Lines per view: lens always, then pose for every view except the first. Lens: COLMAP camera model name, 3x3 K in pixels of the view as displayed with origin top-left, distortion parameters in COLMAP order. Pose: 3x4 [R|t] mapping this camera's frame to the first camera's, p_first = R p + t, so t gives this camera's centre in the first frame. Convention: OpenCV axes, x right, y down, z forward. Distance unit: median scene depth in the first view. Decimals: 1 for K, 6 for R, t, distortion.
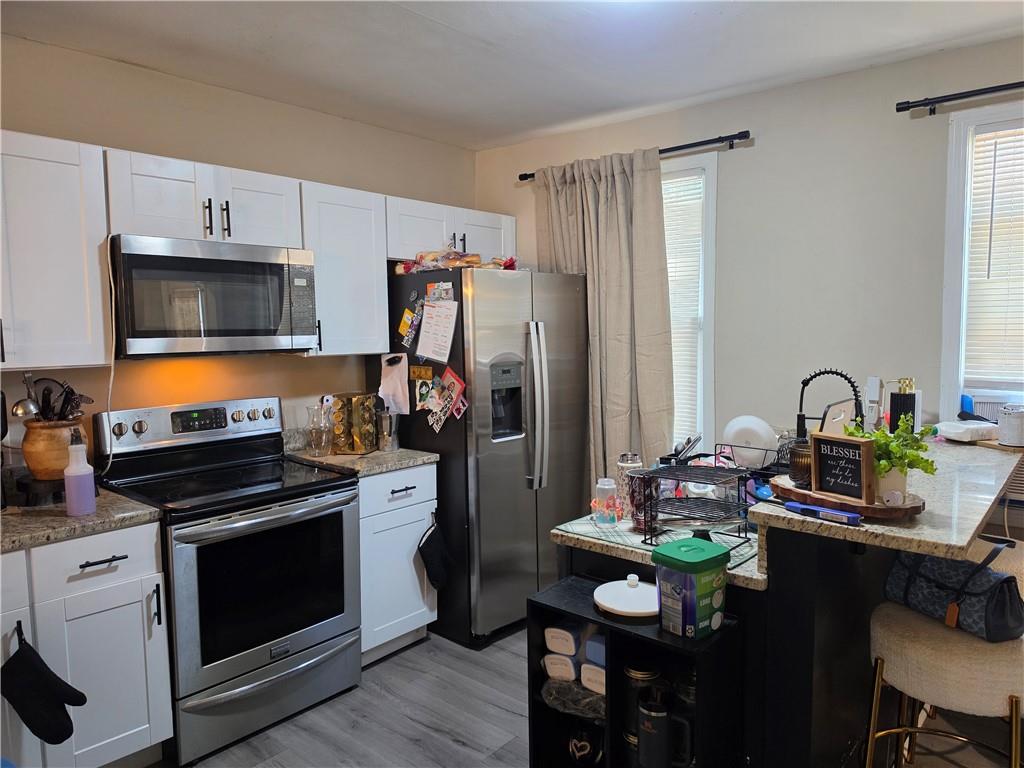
lens RADIAL K [[713.8, 0, 517.0], [0, 713.8, 386.9], [0, 0, 1]] dist [0.089873, -0.131936]
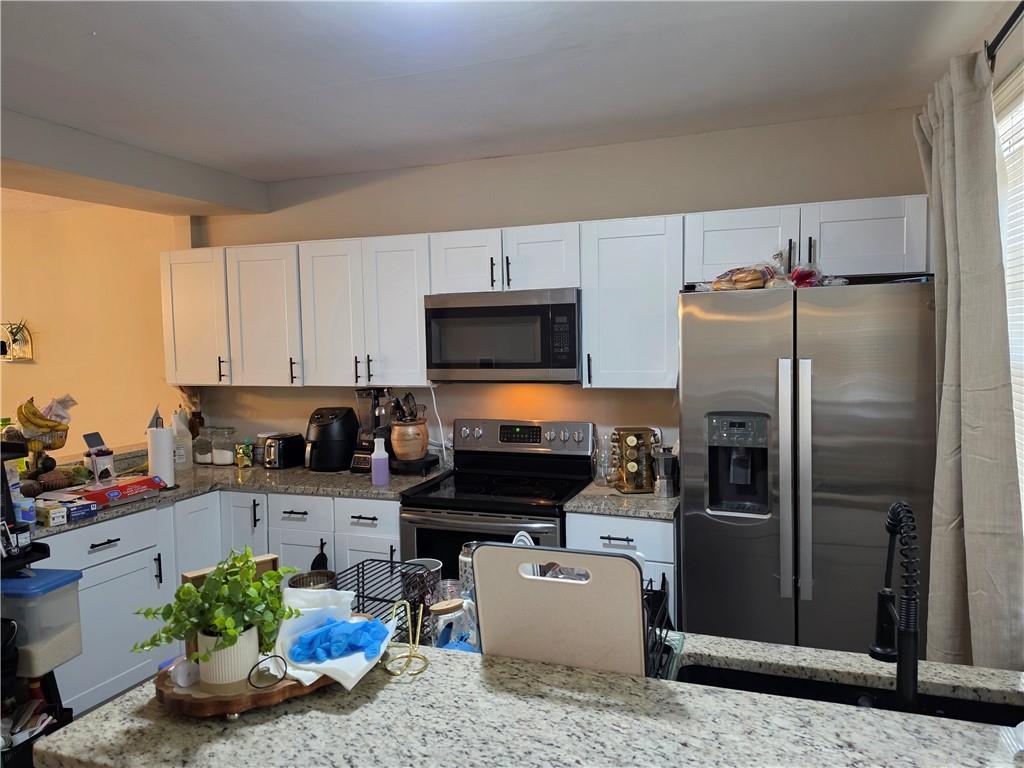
lens RADIAL K [[713.8, 0, 517.0], [0, 713.8, 386.9], [0, 0, 1]] dist [0.089873, -0.131936]
pose [[0.338083, 0.069971, -0.938512, 0.722751], [-0.063540, 0.996654, 0.051417, -0.100524], [0.938969, 0.042250, 0.341397, 0.605314]]
